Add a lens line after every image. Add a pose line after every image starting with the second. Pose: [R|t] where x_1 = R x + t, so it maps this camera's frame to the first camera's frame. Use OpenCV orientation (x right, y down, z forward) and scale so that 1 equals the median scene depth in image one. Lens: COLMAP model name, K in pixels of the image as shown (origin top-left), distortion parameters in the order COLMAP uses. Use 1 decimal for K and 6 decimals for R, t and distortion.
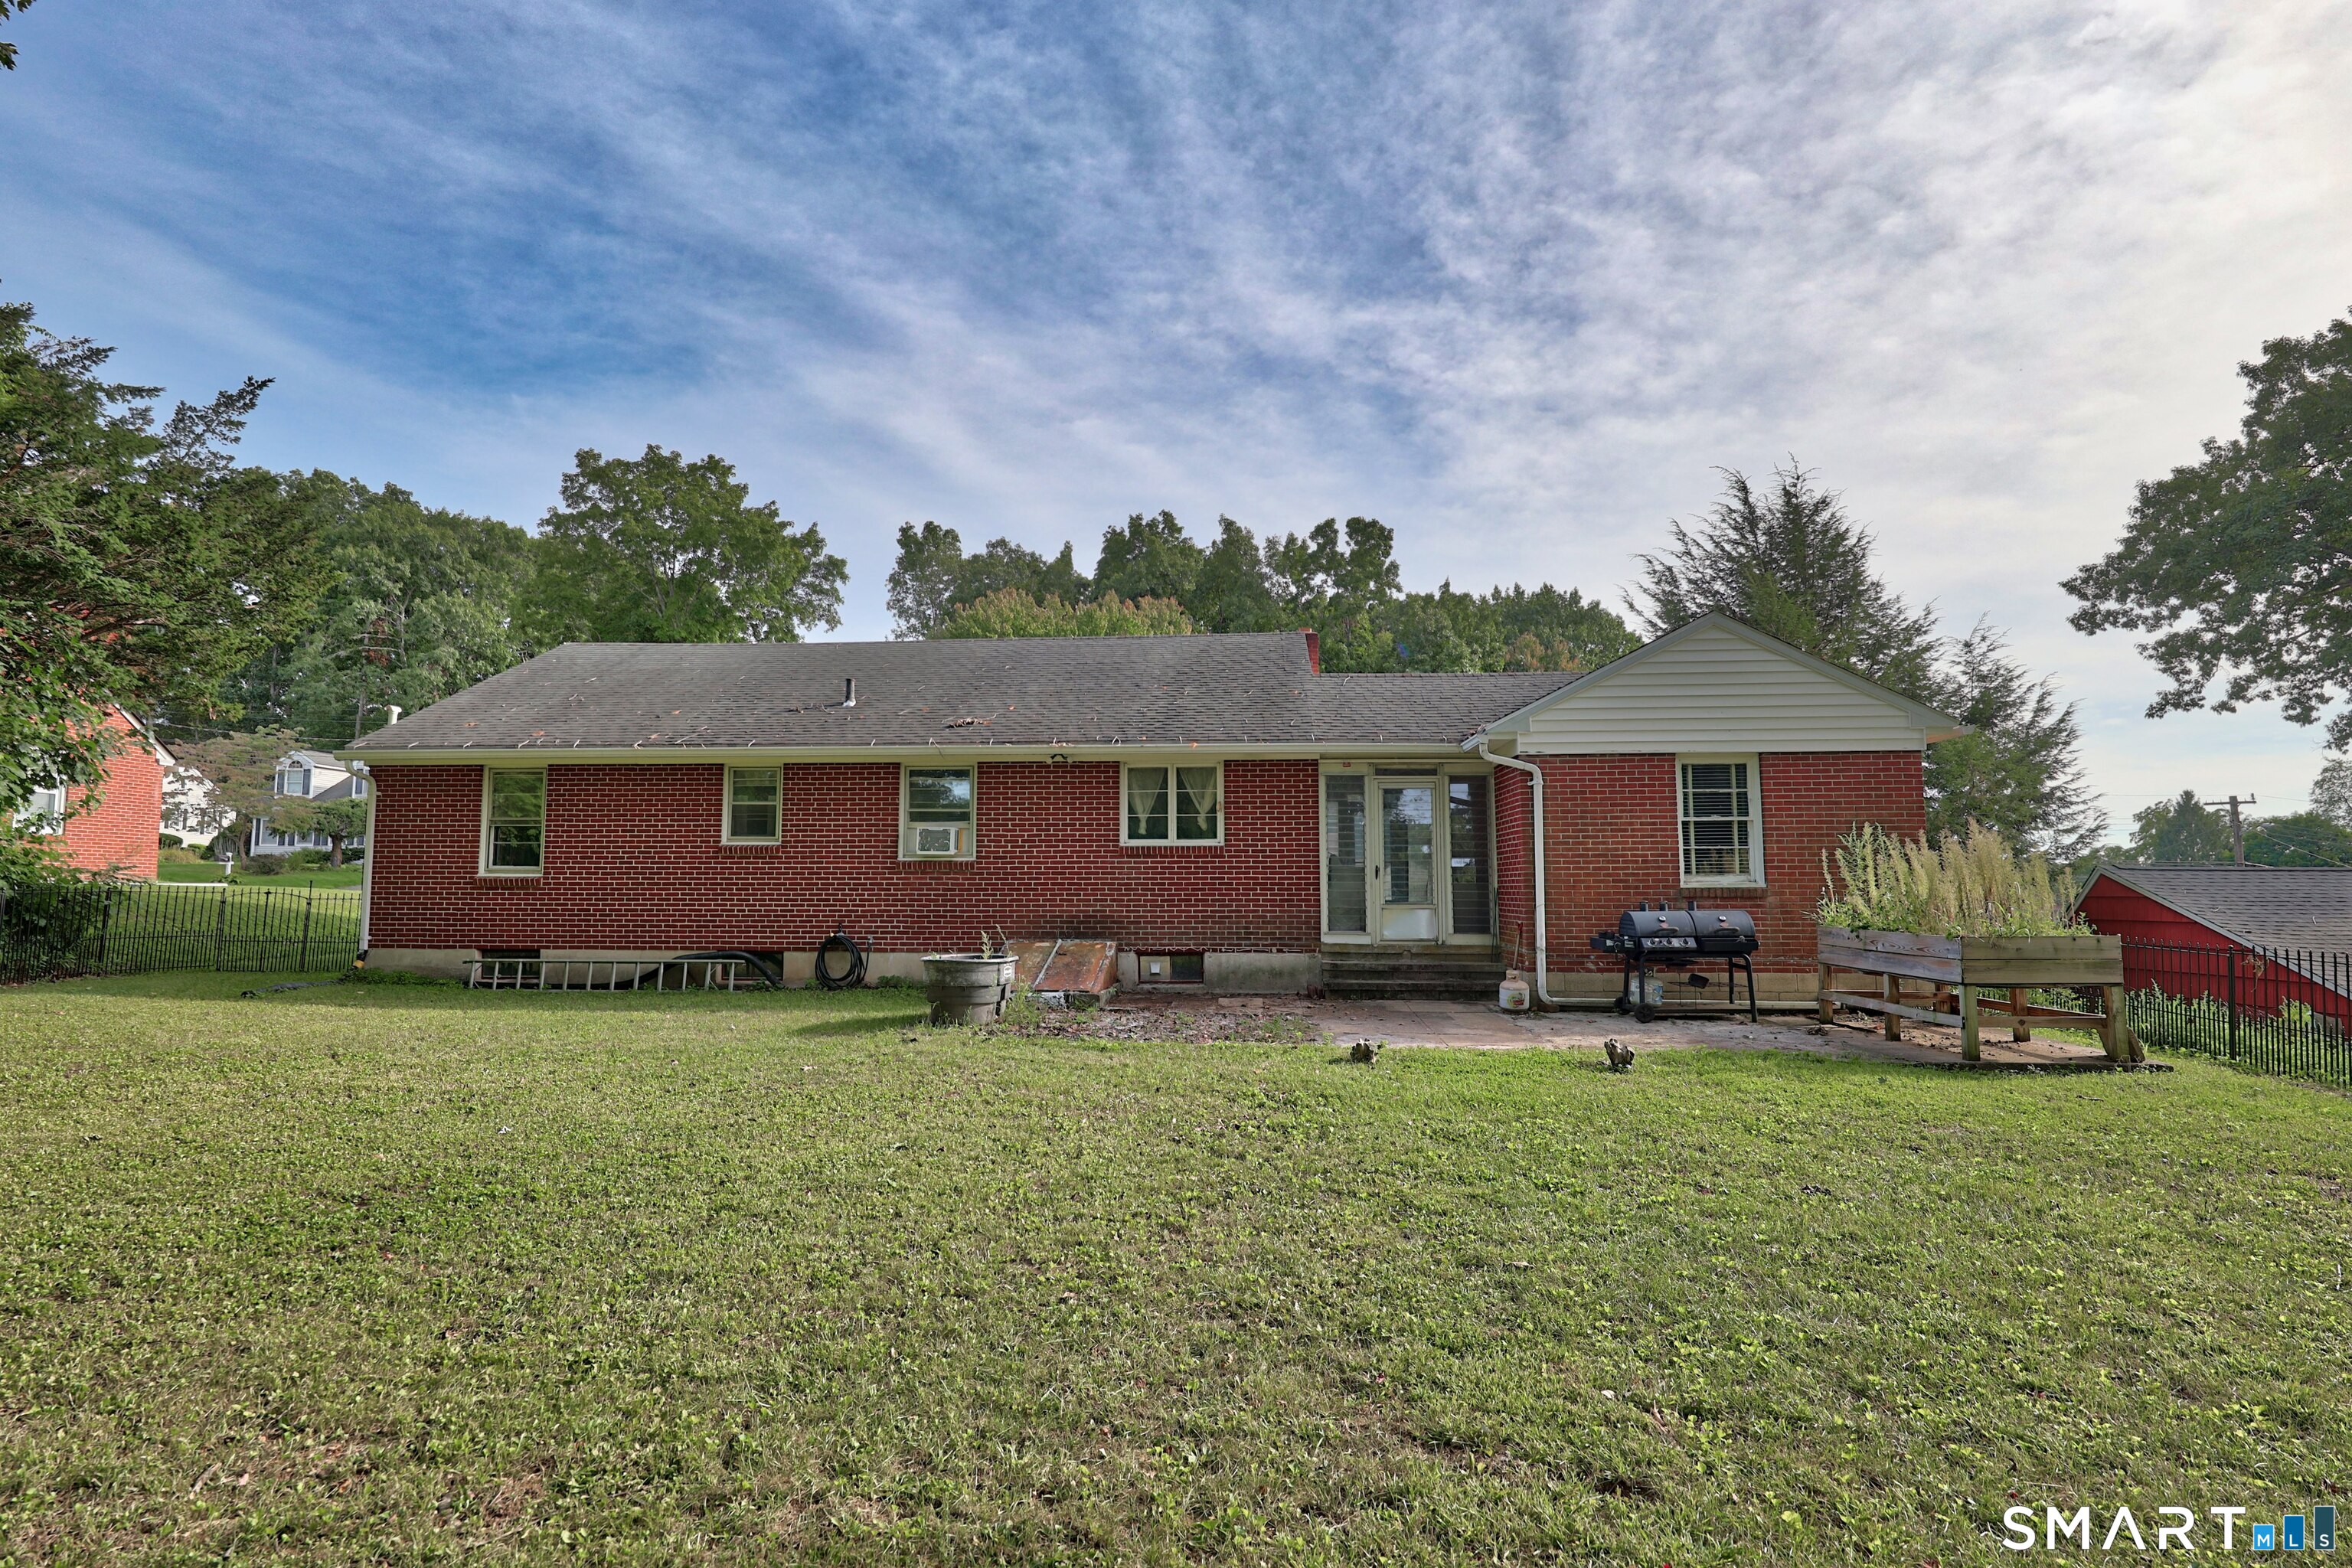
lens RADIAL K [[1248.9, 0, 1124.8], [0, 1248.9, 785.2], [0, 0, 1]] dist [0.007273, -0.007782]
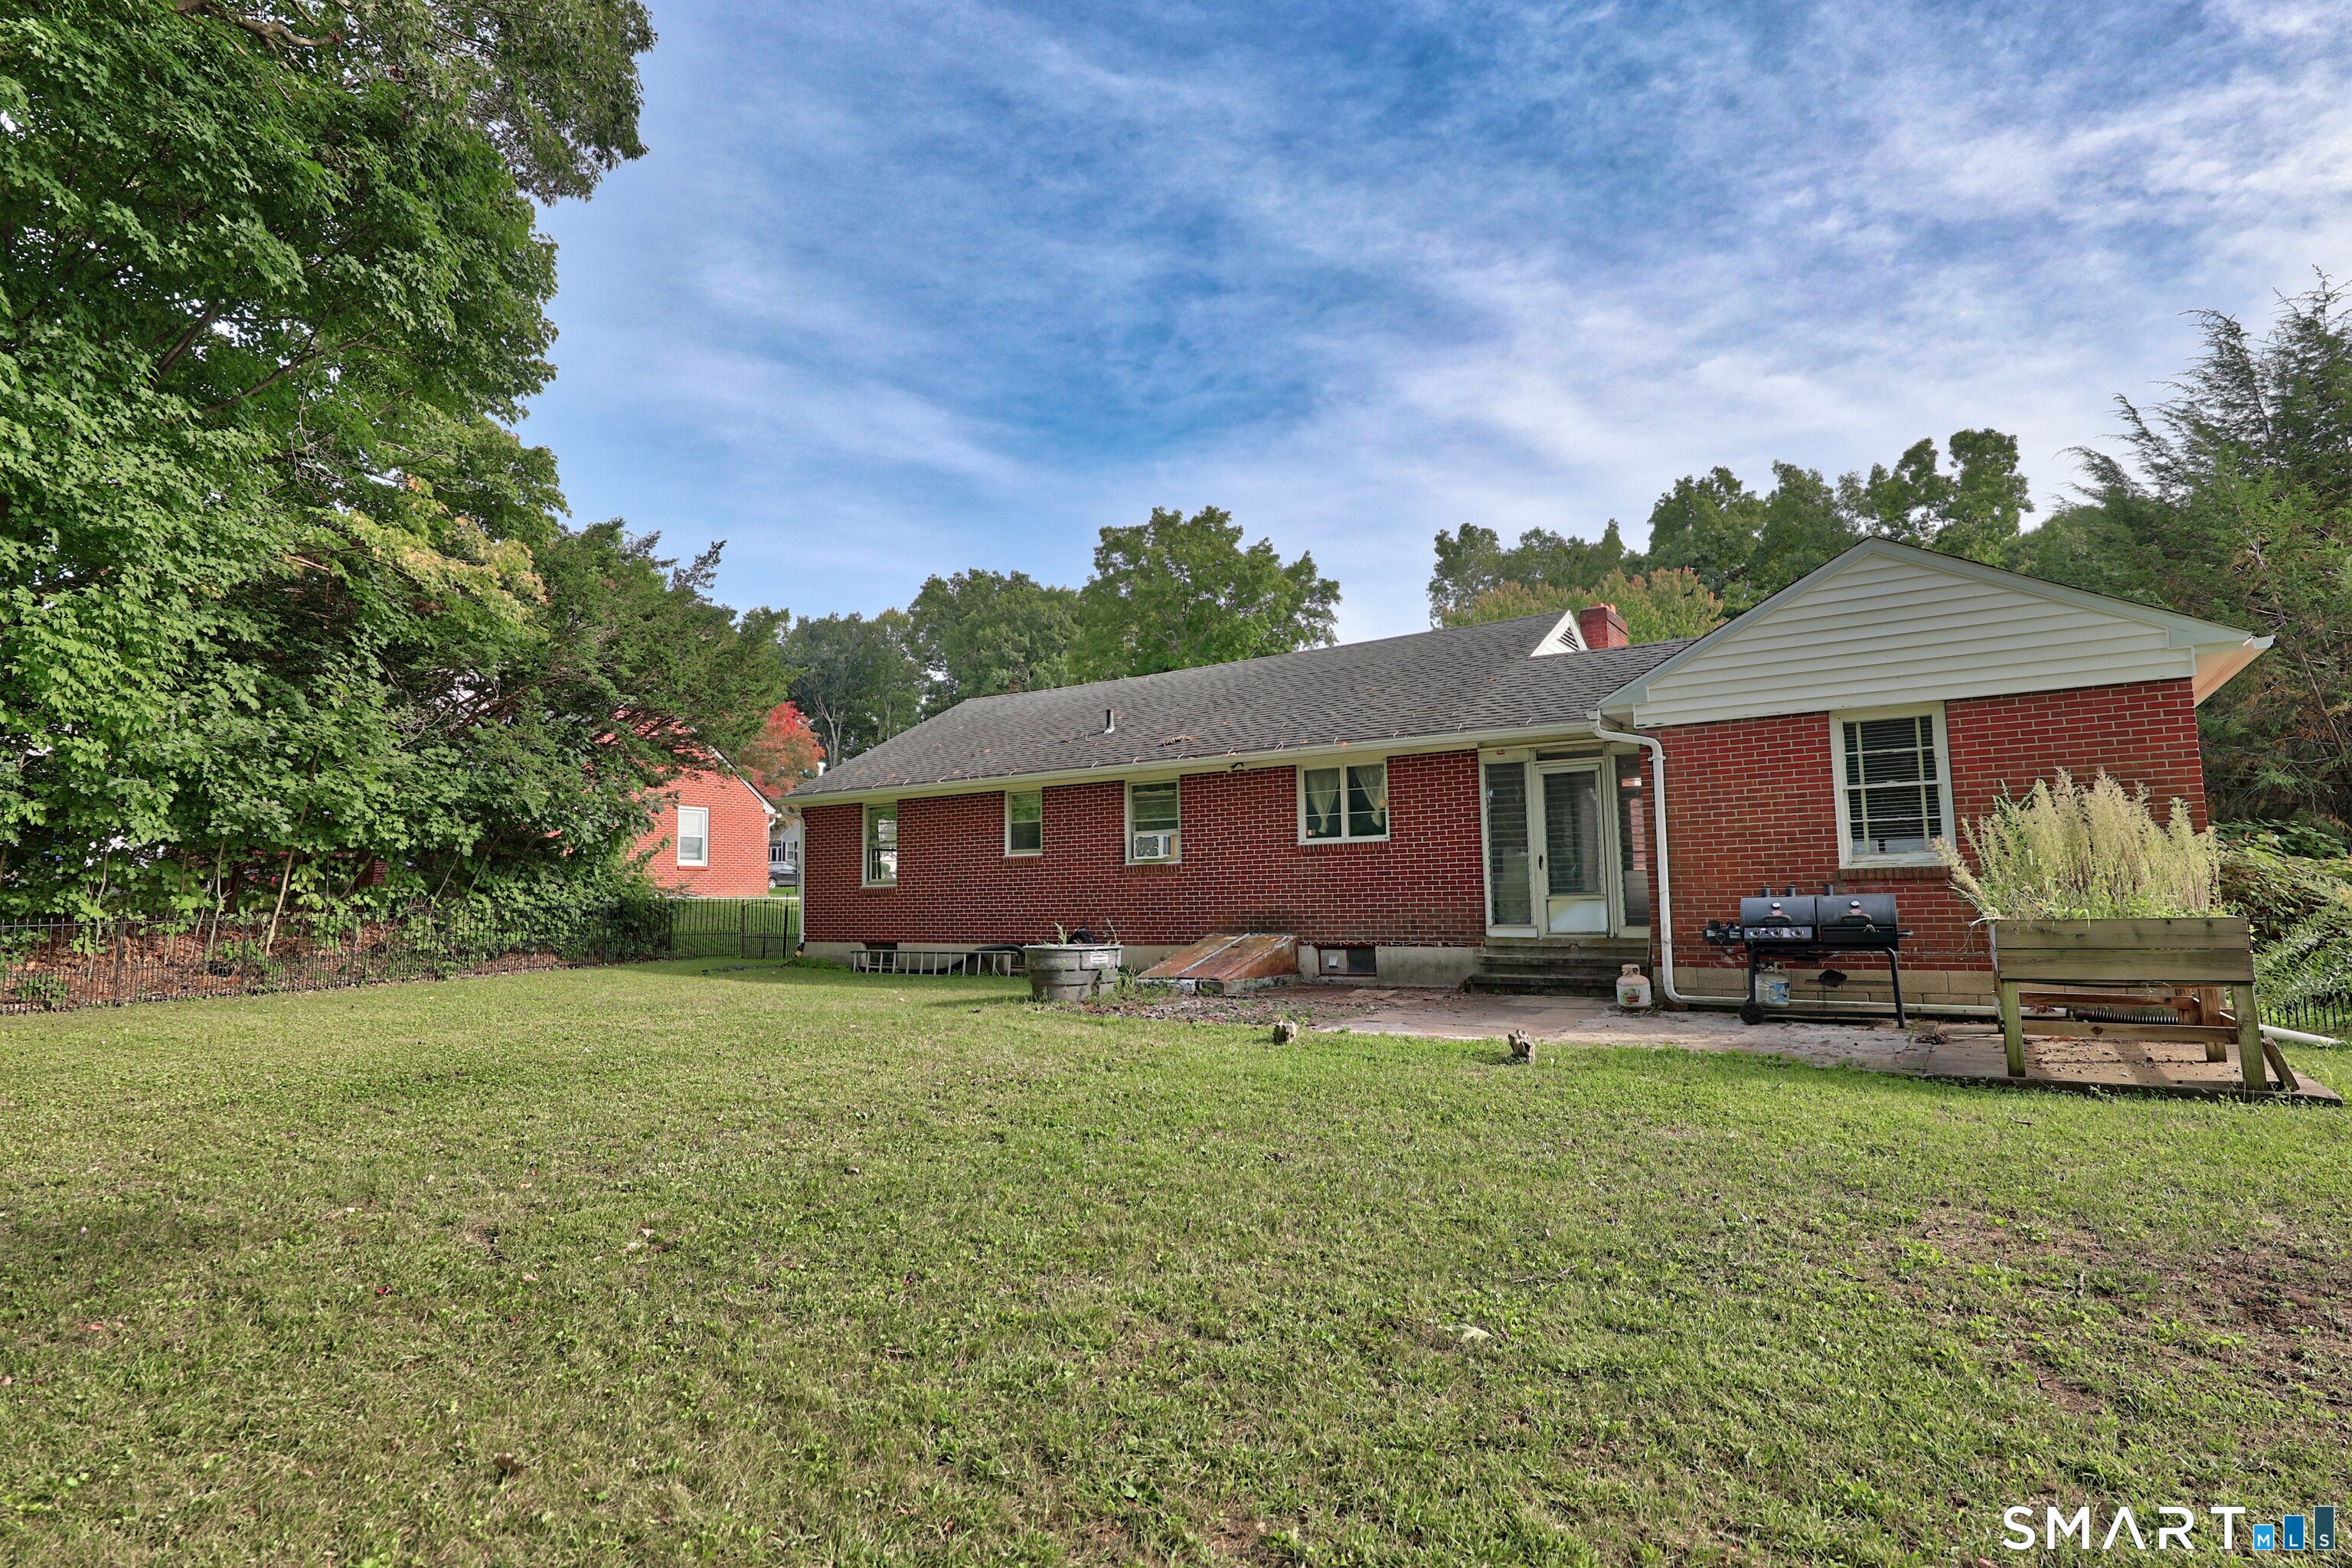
lens RADIAL K [[1248.9, 0, 1124.8], [0, 1248.9, 785.2], [0, 0, 1]] dist [0.007273, -0.007782]
pose [[0.851272, -0.064650, -0.520727, 0.418590], [0.061137, 0.997842, -0.023940, 0.014031], [0.521151, -0.011456, 0.853388, 0.021703]]
